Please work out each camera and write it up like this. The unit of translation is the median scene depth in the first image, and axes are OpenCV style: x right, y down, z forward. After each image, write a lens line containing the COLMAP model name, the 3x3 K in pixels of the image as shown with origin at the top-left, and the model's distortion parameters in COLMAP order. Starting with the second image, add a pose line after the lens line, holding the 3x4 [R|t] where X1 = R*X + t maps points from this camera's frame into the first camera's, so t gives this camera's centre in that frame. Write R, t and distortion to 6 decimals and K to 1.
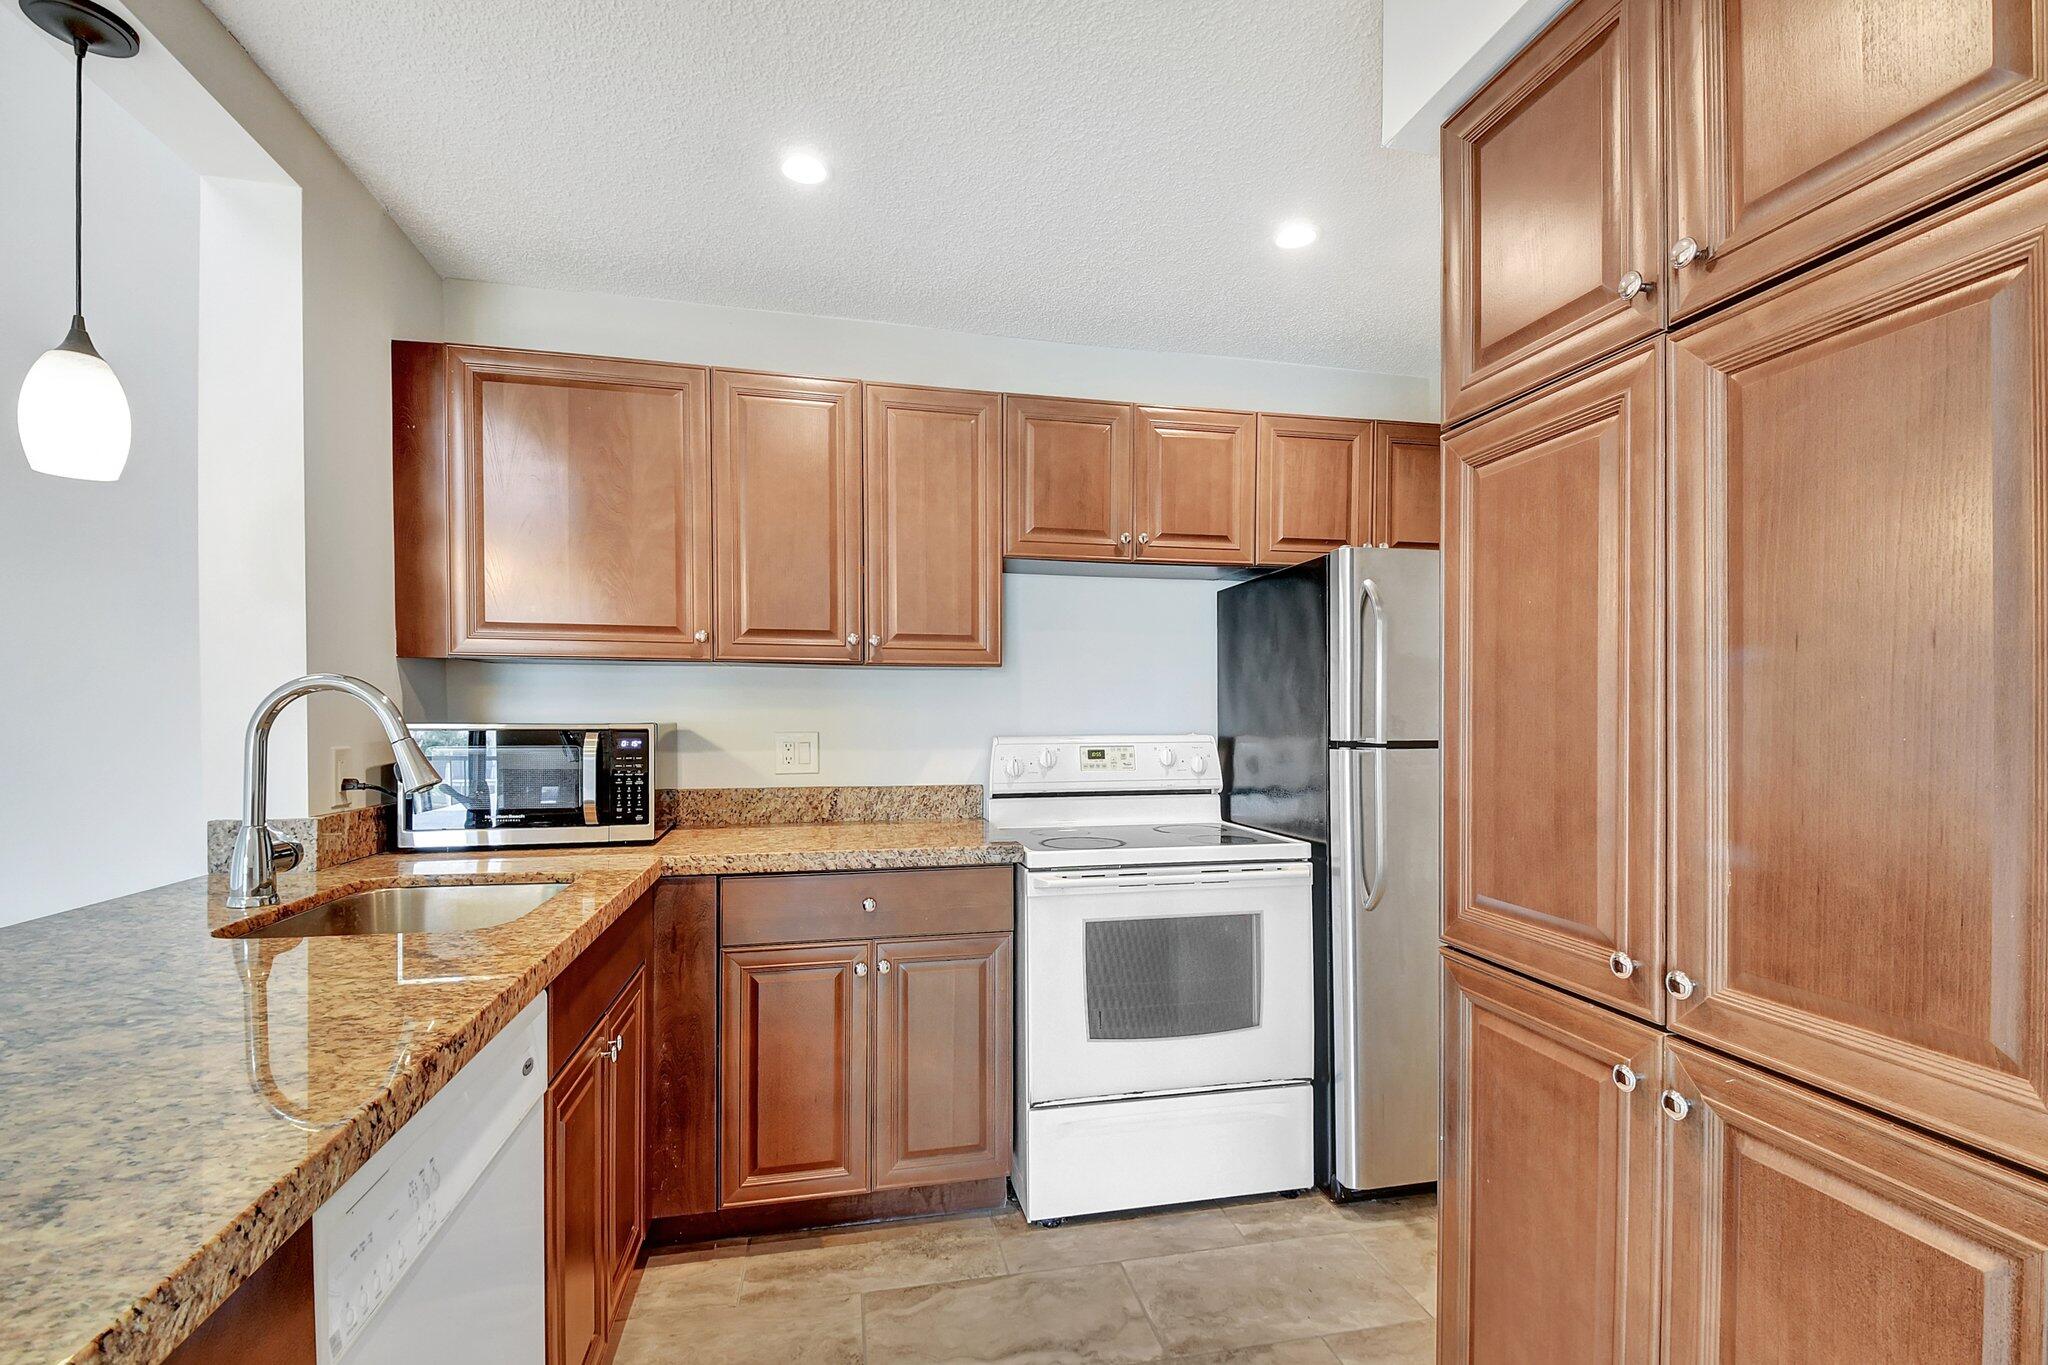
lens RADIAL K [[906.4, 0, 1030.1], [0, 906.4, 697.7], [0, 0, 1]] dist [0.002483, 0.000179]
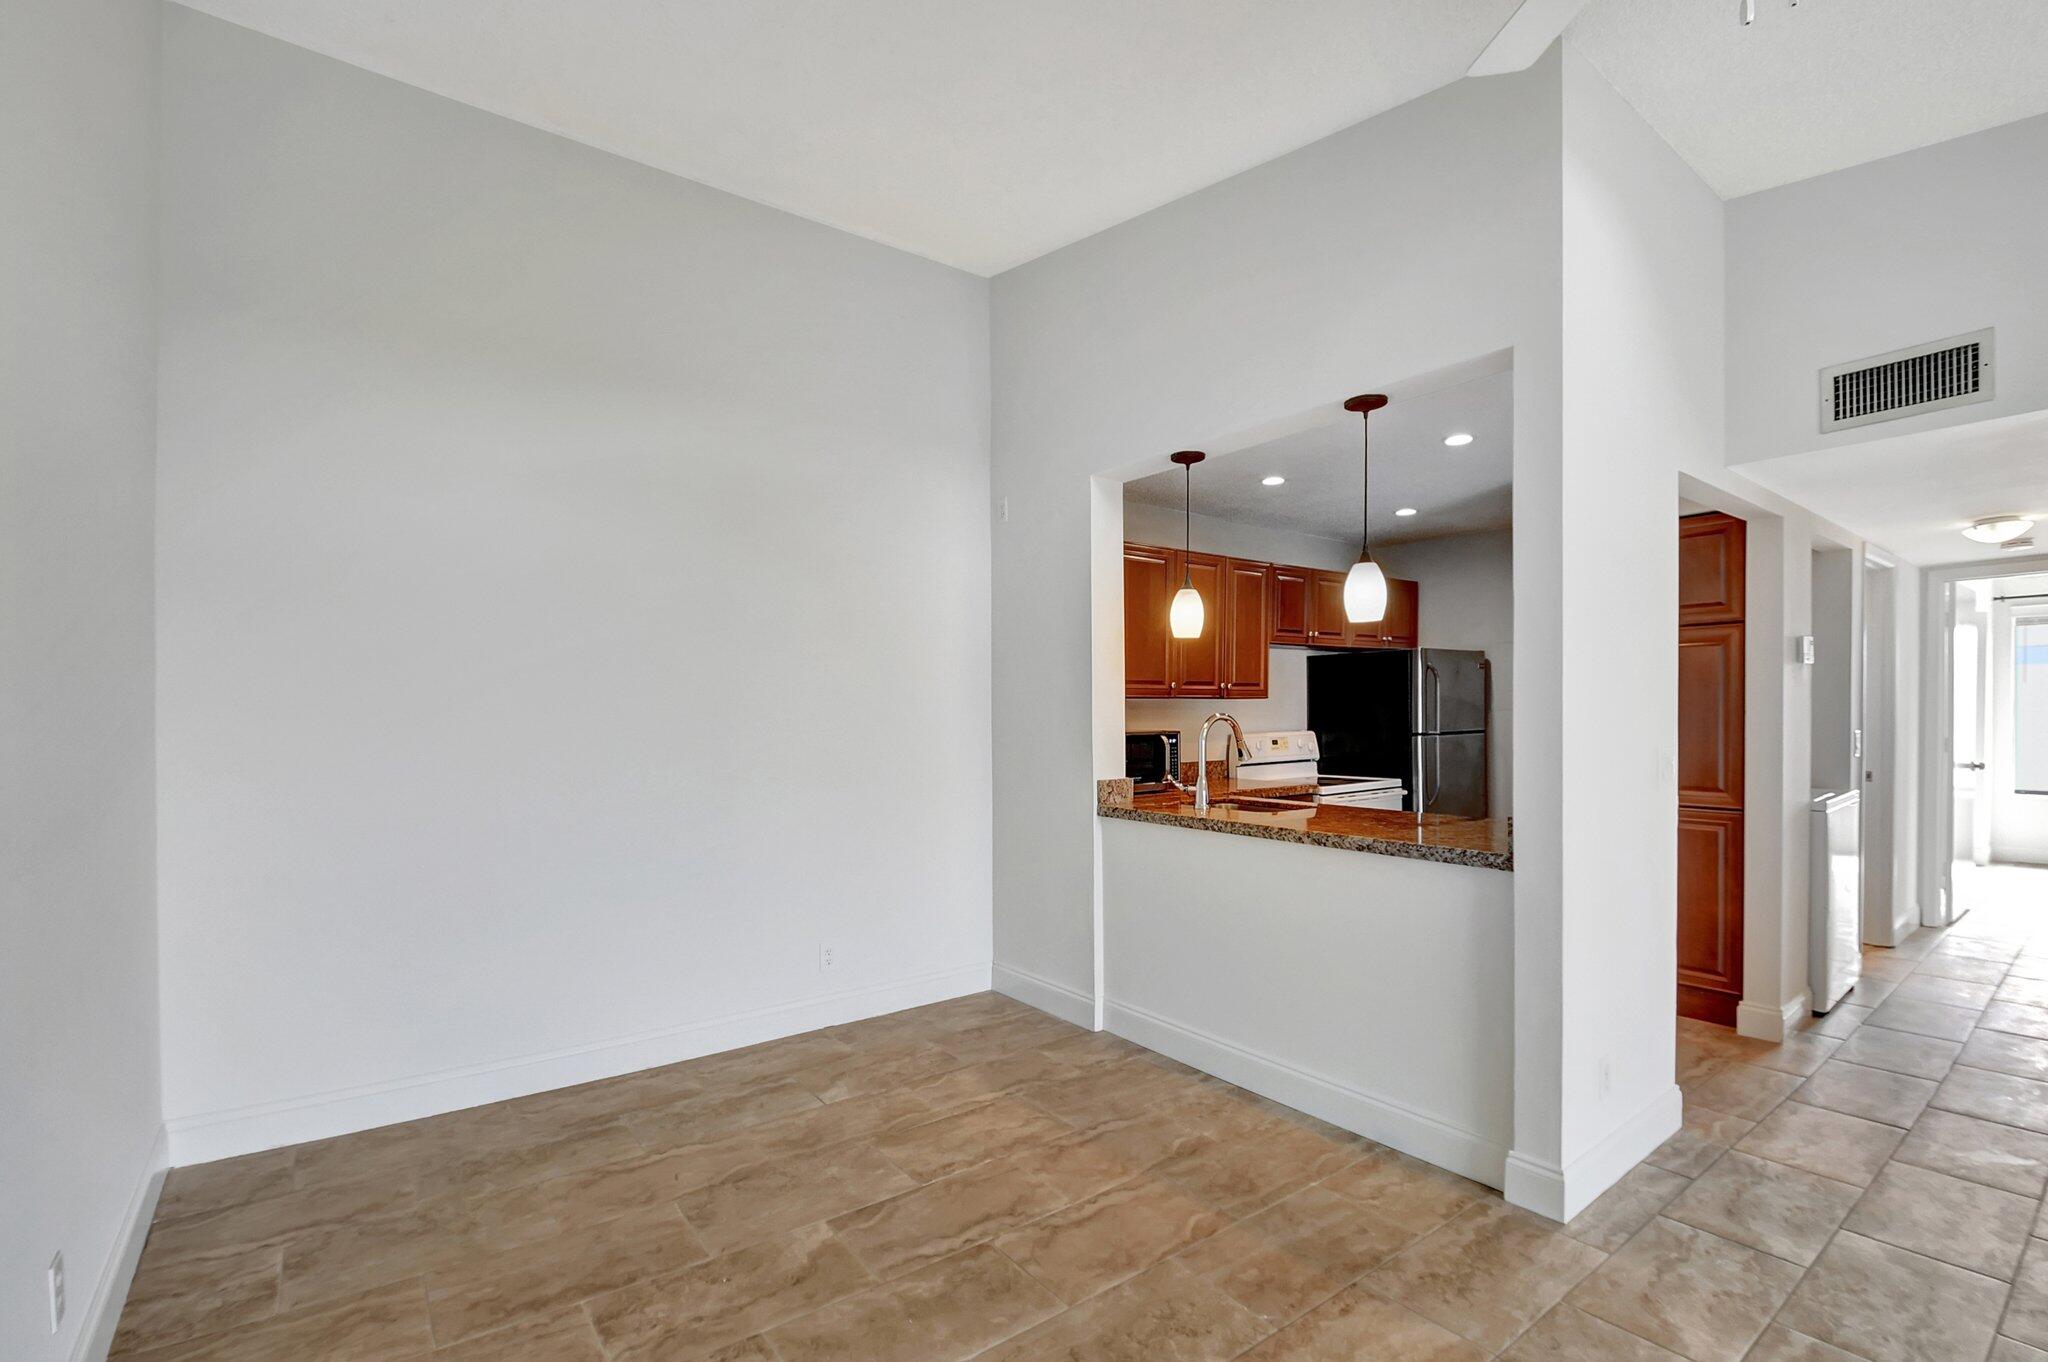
lens RADIAL K [[906.4, 0, 1027.9], [0, 906.4, 695.8], [0, 0, 1]] dist [0.002483, 0.000179]
pose [[0.912735, -0.000457, 0.408552, -1.313933], [0.000690, 1.000000, -0.000423, -0.039280], [-0.408551, 0.000668, 0.912735, -0.596736]]
